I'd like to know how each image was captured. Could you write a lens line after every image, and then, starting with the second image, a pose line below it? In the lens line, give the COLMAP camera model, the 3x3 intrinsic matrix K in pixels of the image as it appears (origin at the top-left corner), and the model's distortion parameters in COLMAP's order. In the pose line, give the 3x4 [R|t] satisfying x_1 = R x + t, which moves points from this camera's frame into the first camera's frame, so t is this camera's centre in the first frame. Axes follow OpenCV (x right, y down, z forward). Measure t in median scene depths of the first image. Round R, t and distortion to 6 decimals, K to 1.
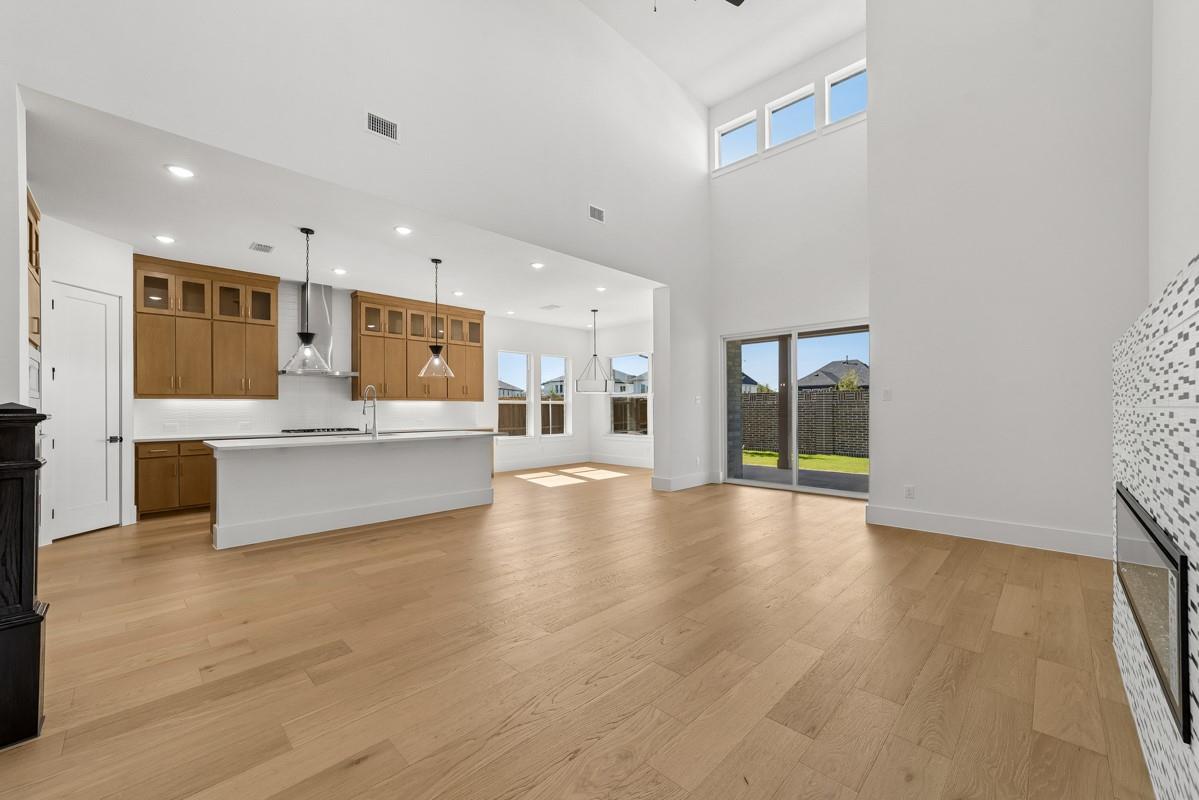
lens RADIAL K [[464.6, 0, 606.0], [0, 464.6, 406.3], [0, 0, 1]] dist [-0.006738, 0.001647]
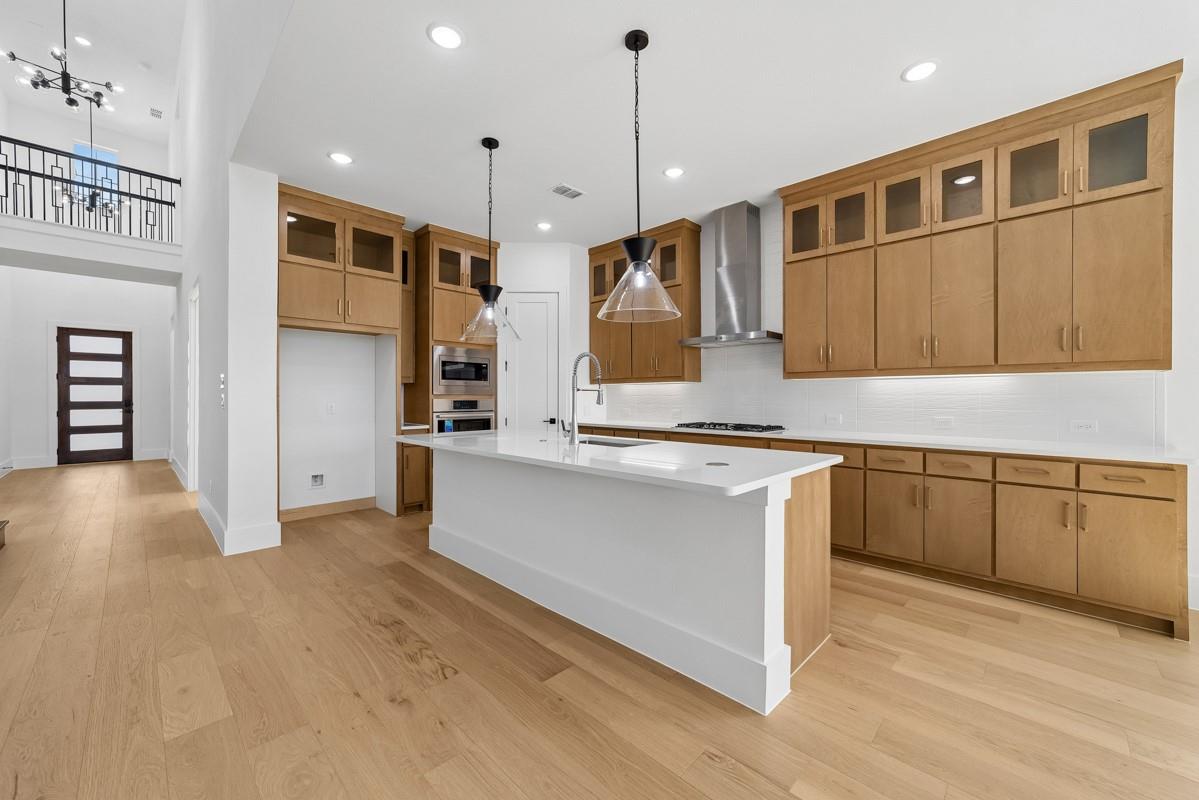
lens RADIAL K [[464.6, 0, 600.7], [0, 464.6, 394.4], [0, 0, 1]] dist [-0.006738, 0.001647]
pose [[-0.007938, 0.003416, -0.999963, 0.047112], [0.005672, 0.999978, 0.003371, 0.003280], [0.999952, -0.005645, -0.007957, 0.872992]]
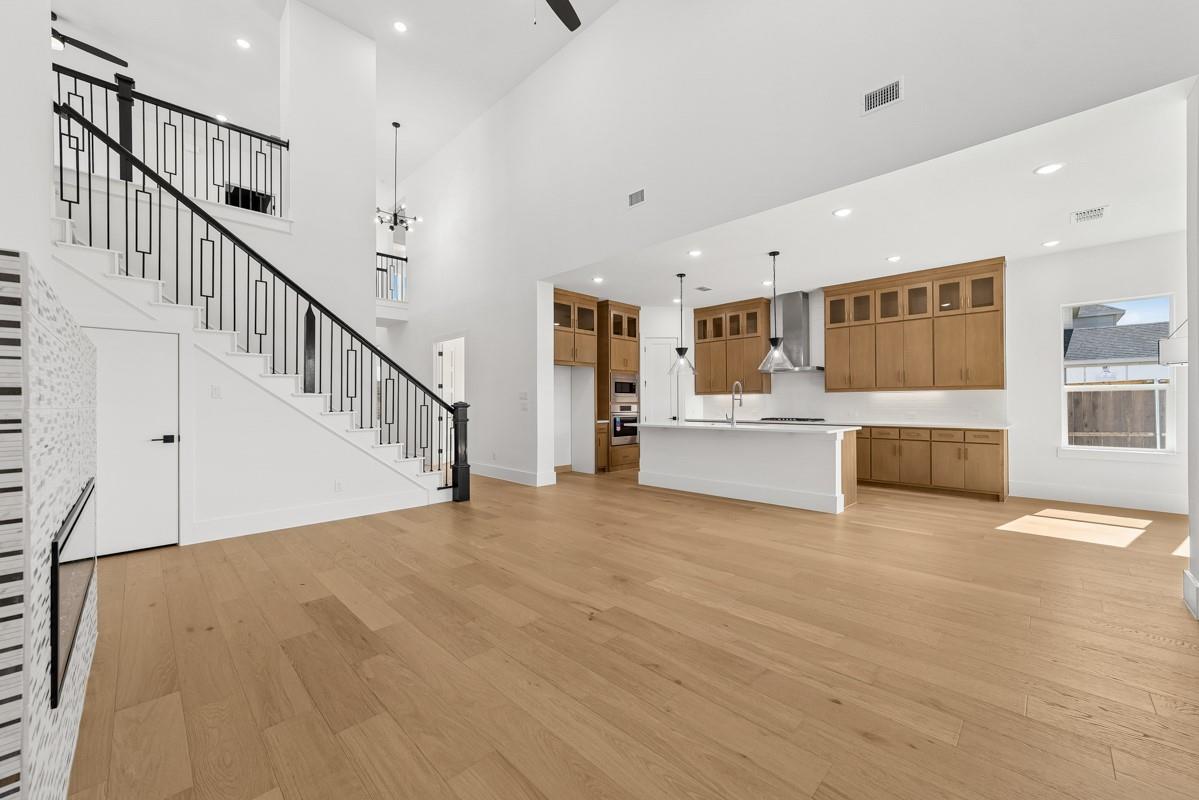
lens RADIAL K [[464.6, 0, 605.3], [0, 464.6, 400.9], [0, 0, 1]] dist [-0.006738, 0.001647]
pose [[-0.006588, 0.000823, -0.999978, 0.572666], [0.010594, 0.999944, 0.000753, -0.000283], [0.999922, -0.010589, -0.006597, 0.575168]]
